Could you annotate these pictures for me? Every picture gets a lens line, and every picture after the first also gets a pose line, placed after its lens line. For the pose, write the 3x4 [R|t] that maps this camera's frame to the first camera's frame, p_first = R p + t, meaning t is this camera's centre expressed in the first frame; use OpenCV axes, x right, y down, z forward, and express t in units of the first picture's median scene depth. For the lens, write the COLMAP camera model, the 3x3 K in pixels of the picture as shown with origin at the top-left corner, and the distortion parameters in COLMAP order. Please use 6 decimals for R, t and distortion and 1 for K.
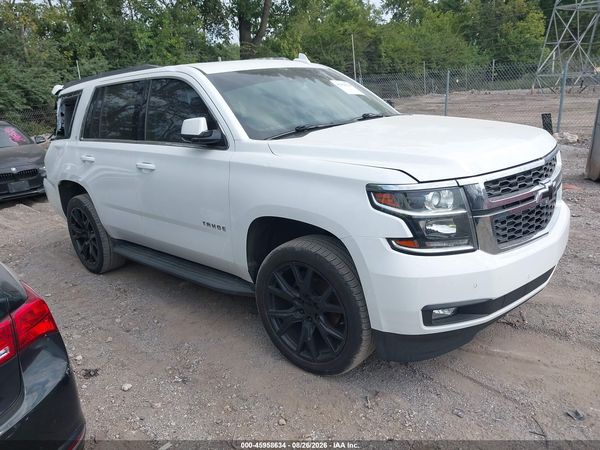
lens RADIAL K [[472.5, 0, 293.9], [0, 472.5, 225.4], [0, 0, 1]] dist [0.011395, -0.007197]
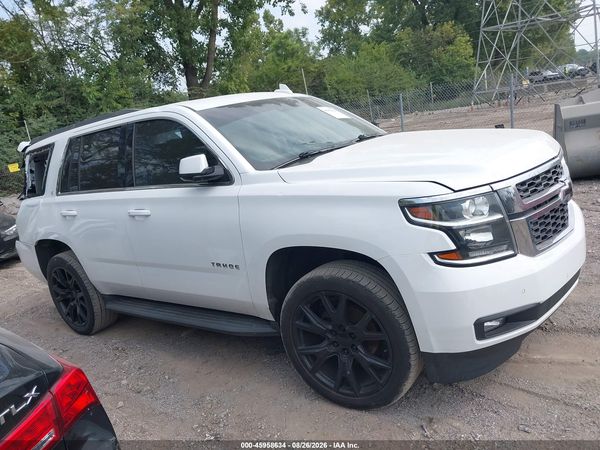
lens RADIAL K [[472.5, 0, 293.9], [0, 472.5, 225.4], [0, 0, 1]] dist [0.011395, -0.007197]
pose [[0.989861, -0.116068, 0.081870, -0.096066], [0.121791, 0.990171, -0.068765, 0.002691], [-0.073084, 0.078039, 0.994268, 0.043685]]
